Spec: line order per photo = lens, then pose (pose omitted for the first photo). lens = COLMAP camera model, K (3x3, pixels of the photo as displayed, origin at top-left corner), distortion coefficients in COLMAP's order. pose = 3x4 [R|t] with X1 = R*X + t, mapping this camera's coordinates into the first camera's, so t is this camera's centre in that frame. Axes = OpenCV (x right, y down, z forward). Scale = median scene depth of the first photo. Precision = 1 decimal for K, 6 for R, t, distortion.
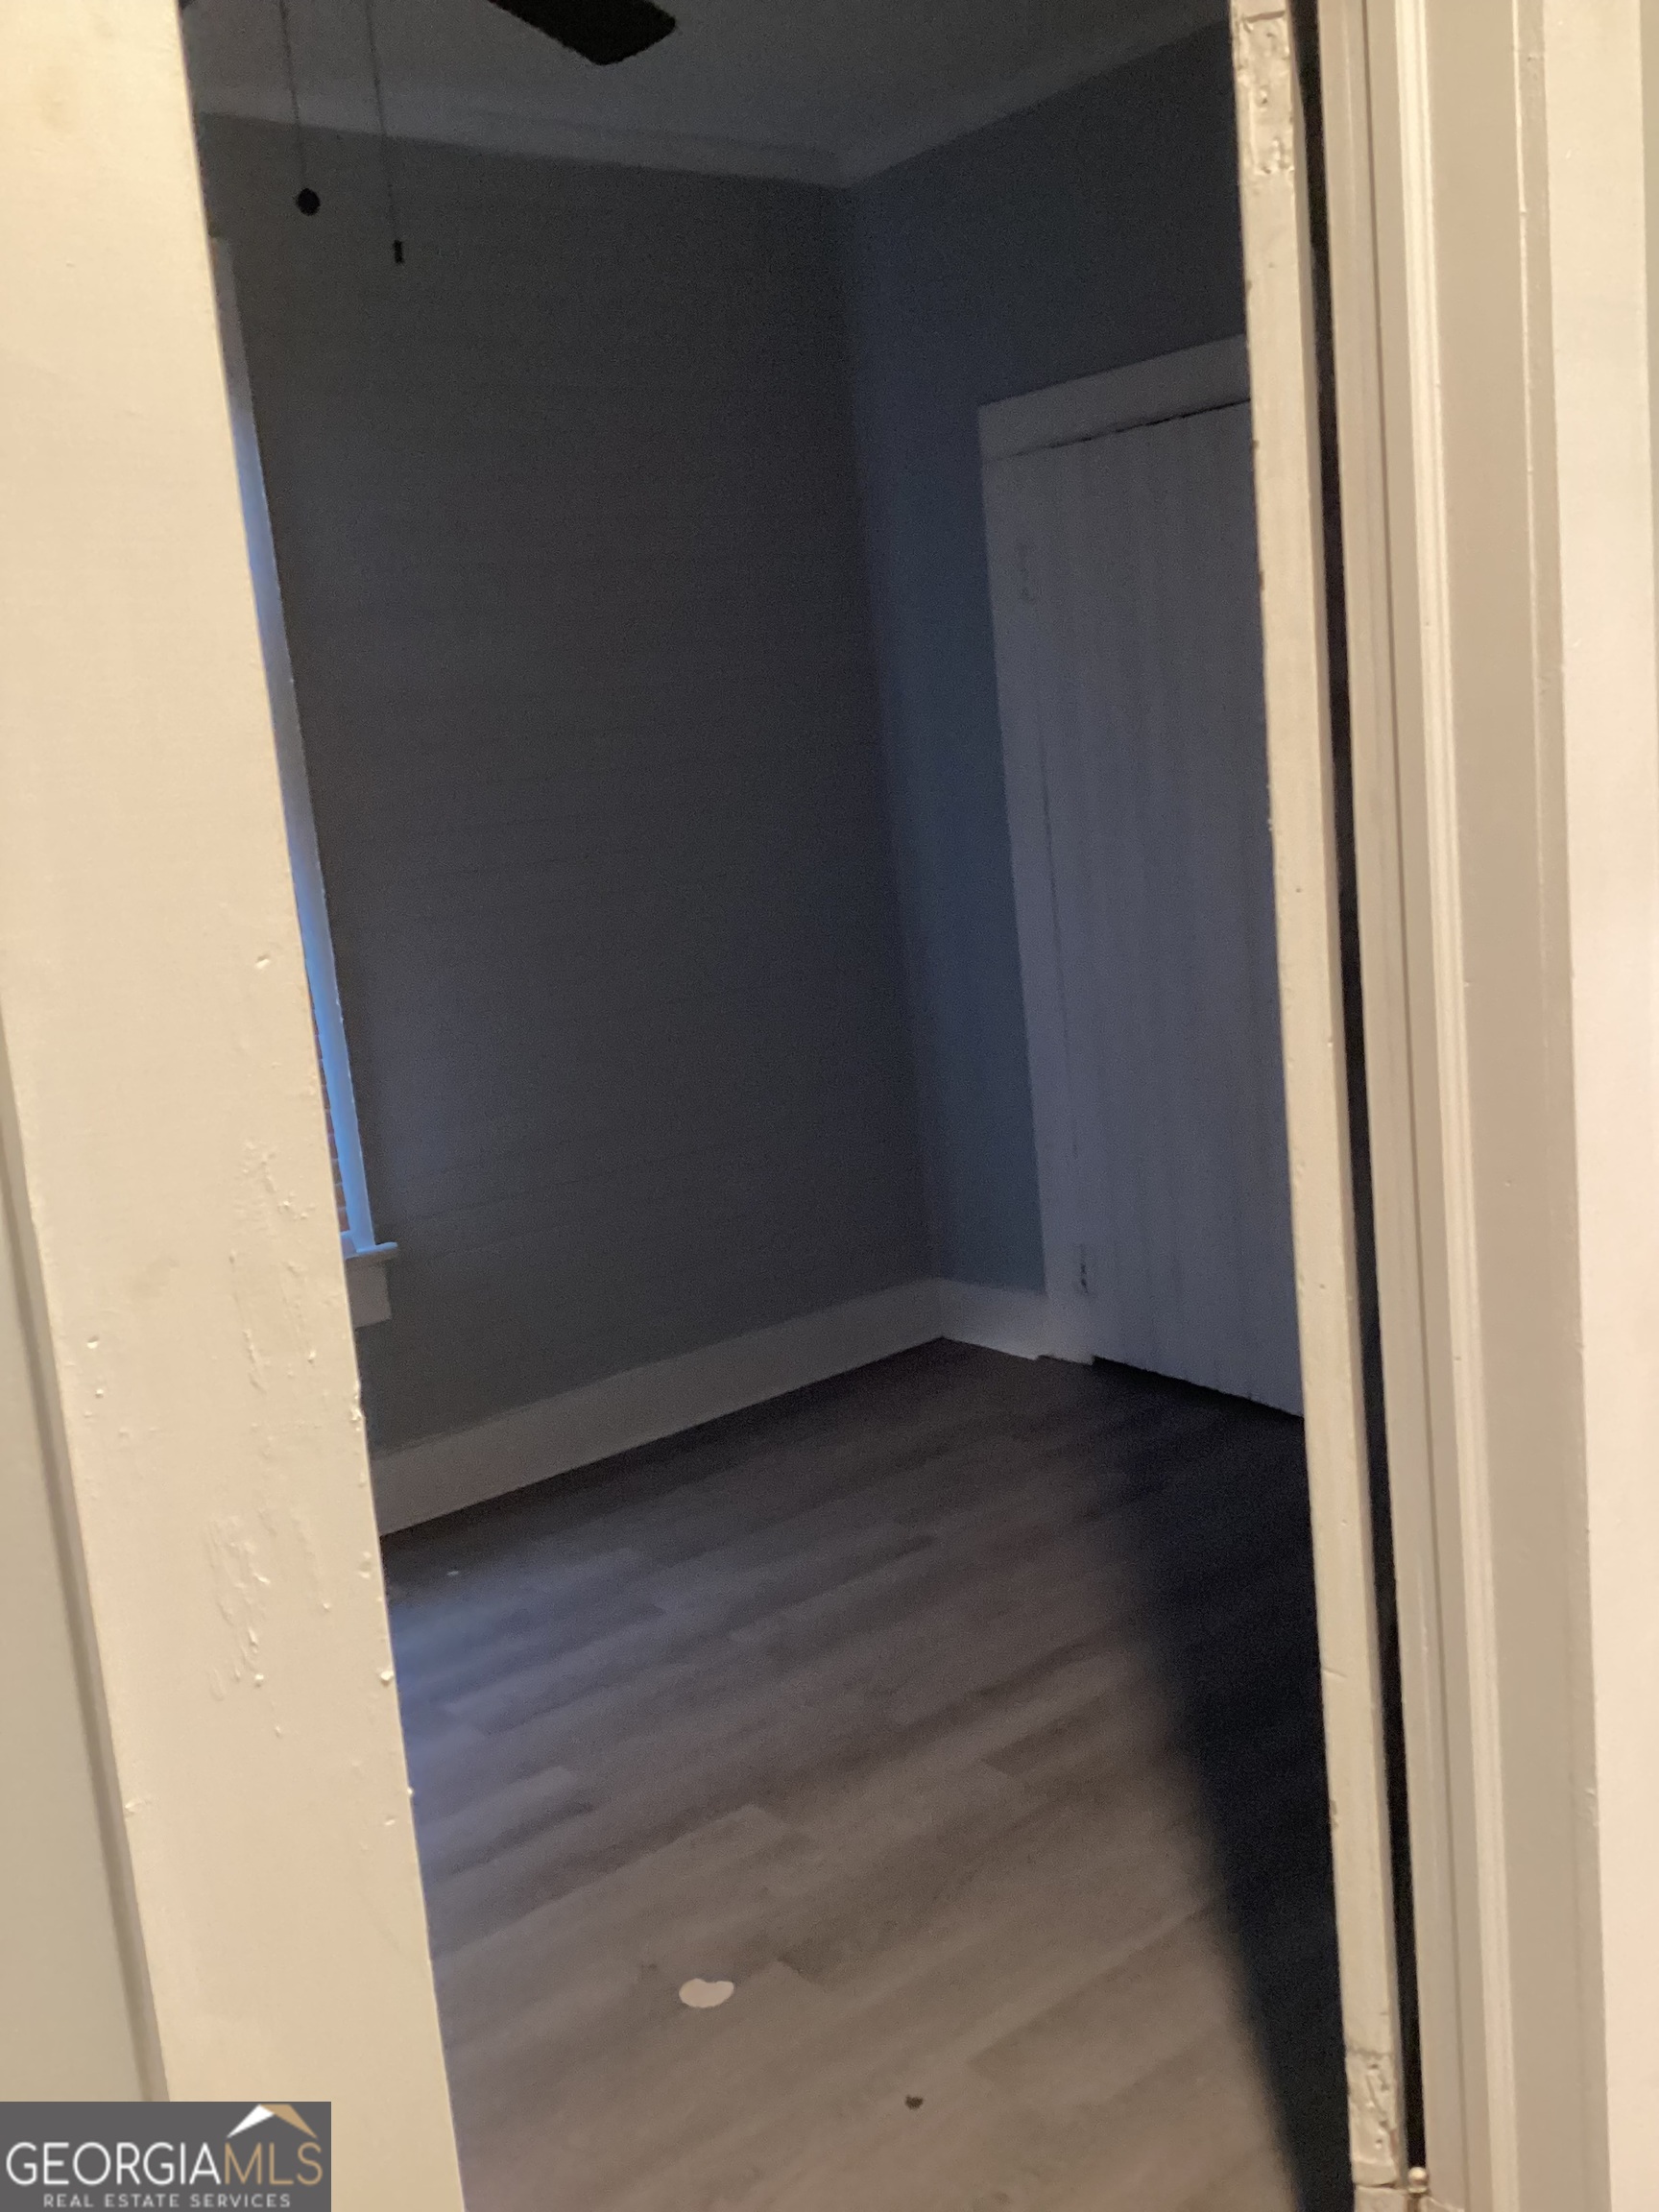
lens RADIAL K [[2025.8, 0, 829.5], [0, 2025.8, 1106.0], [0, 0, 1]] dist [0.114525, -0.262957]
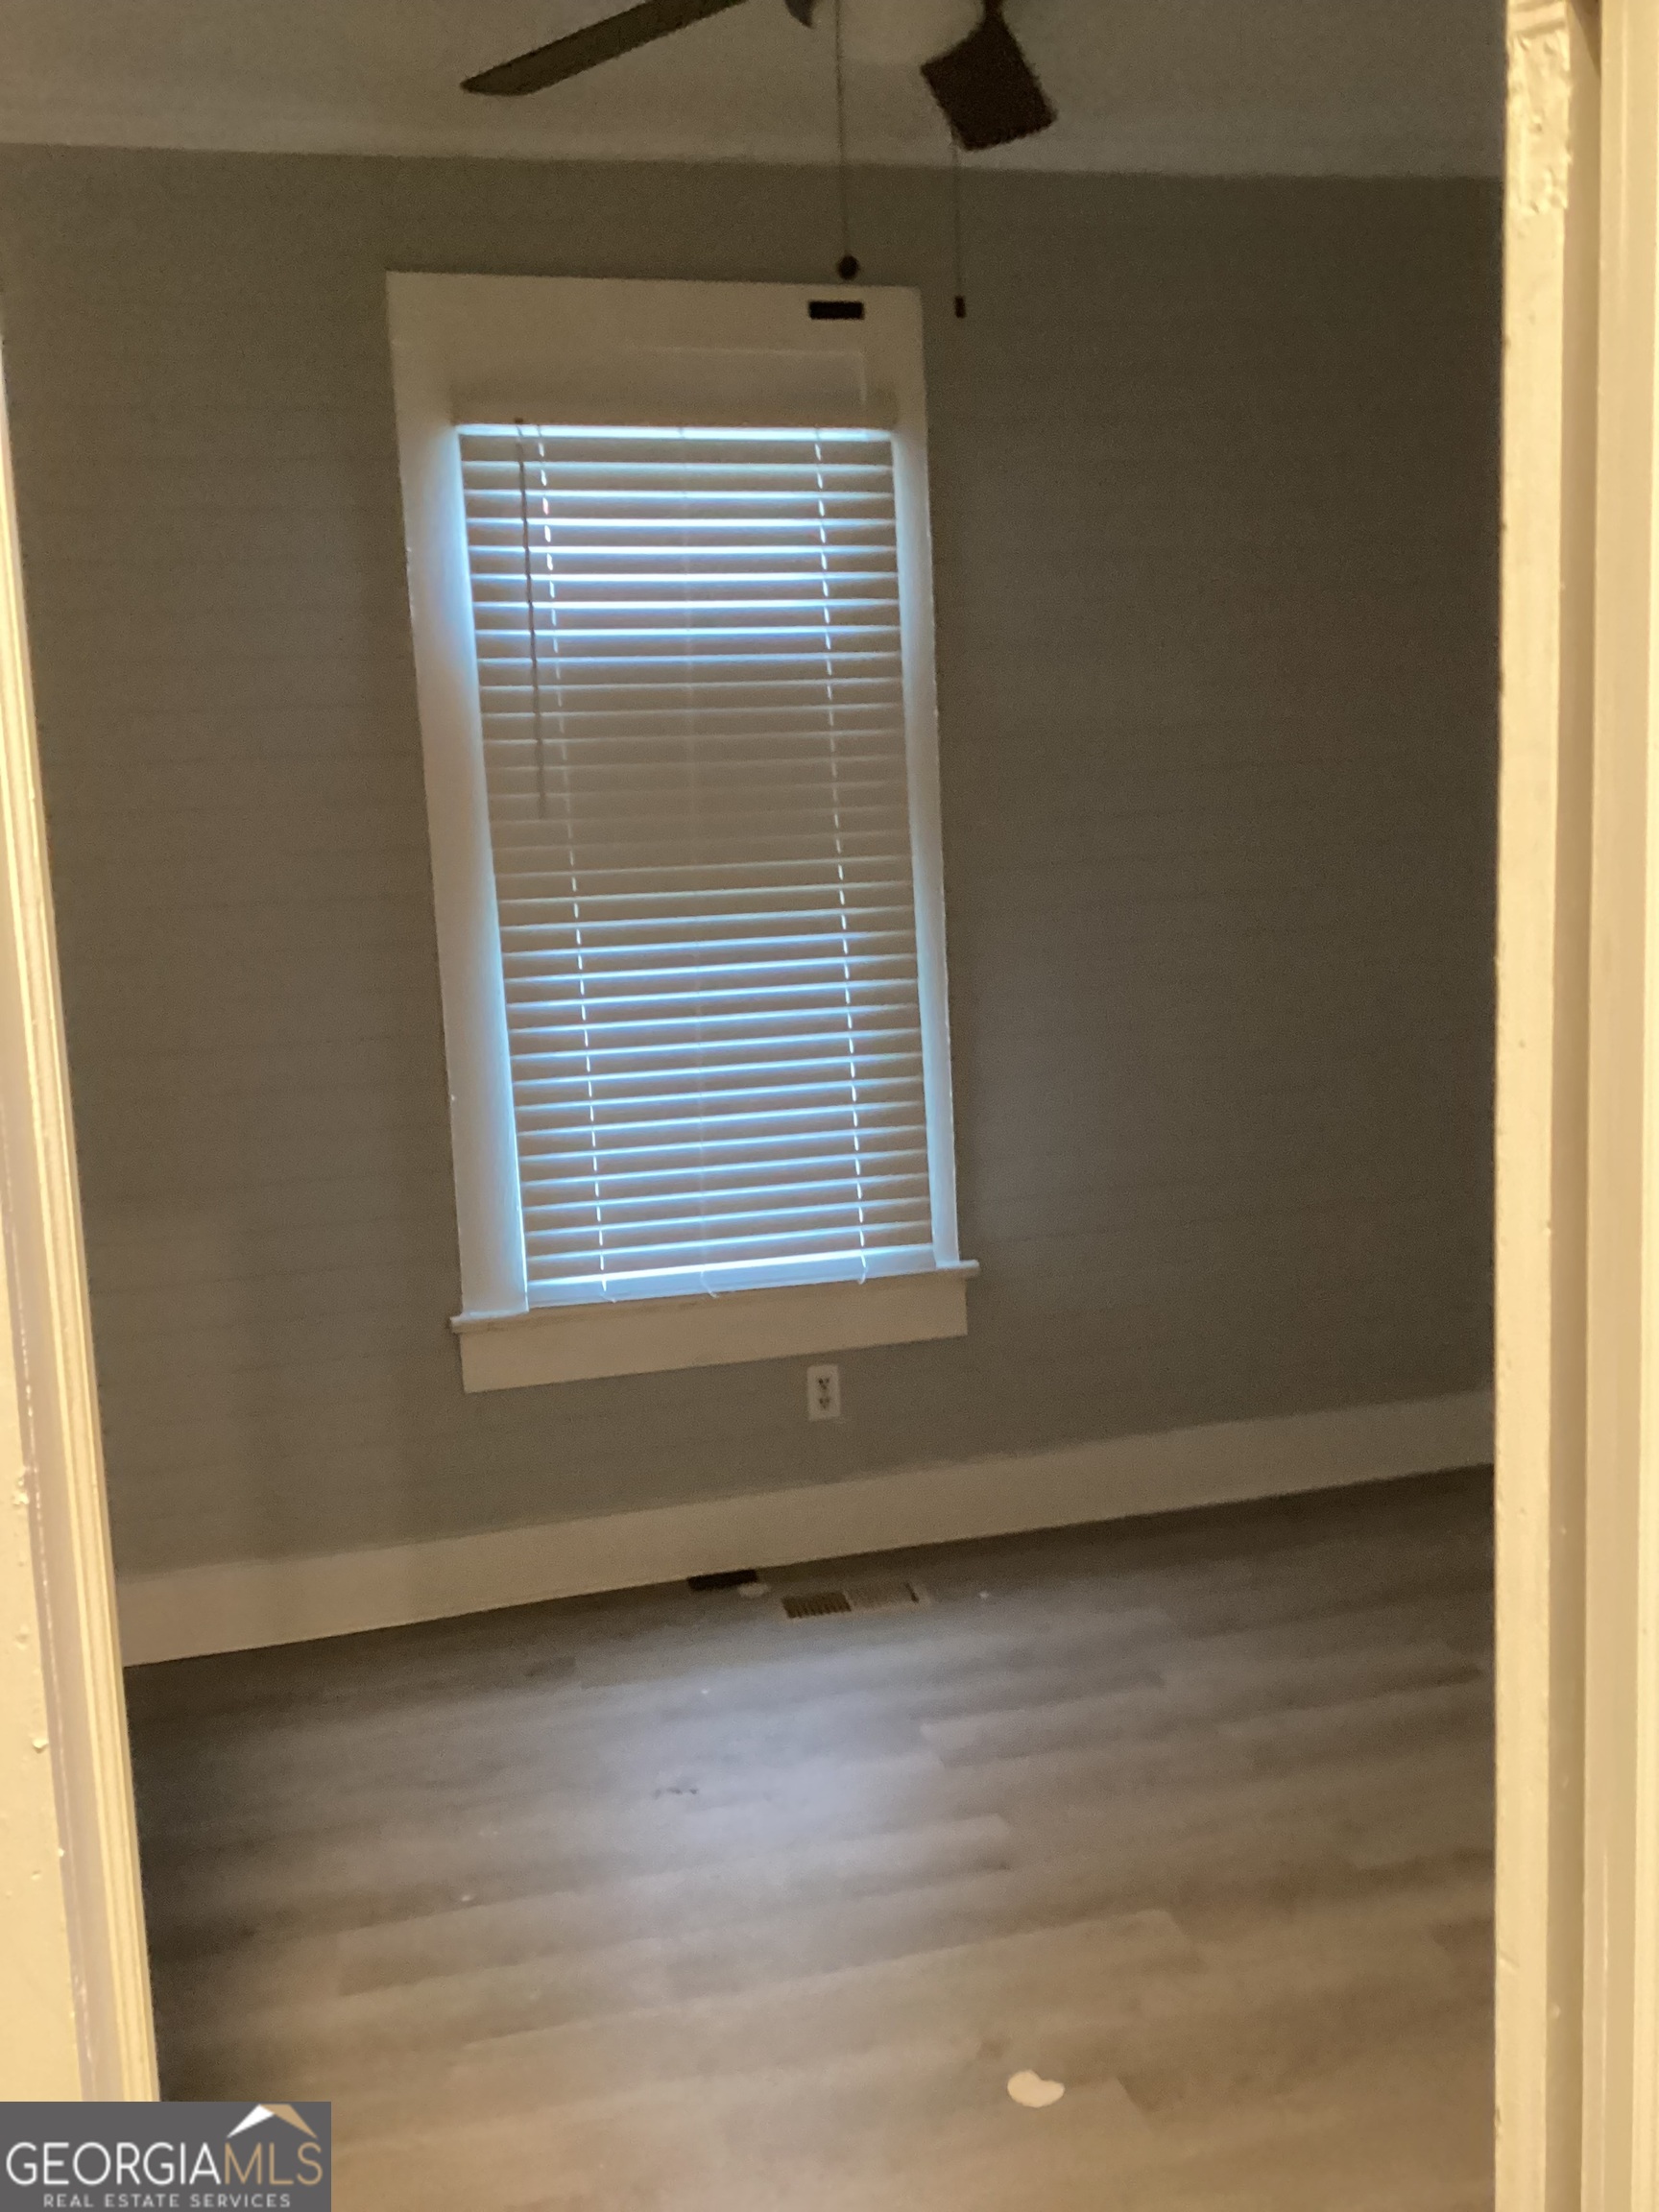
lens RADIAL K [[2016.8, 0, 833.5], [0, 2016.8, 1095.5], [0, 0, 1]] dist [0.114295, -0.233972]
pose [[0.902007, 0.105955, -0.418517, 0.209118], [-0.106544, 0.994064, 0.022037, -0.046472], [0.418367, 0.024713, 0.907942, 0.069450]]
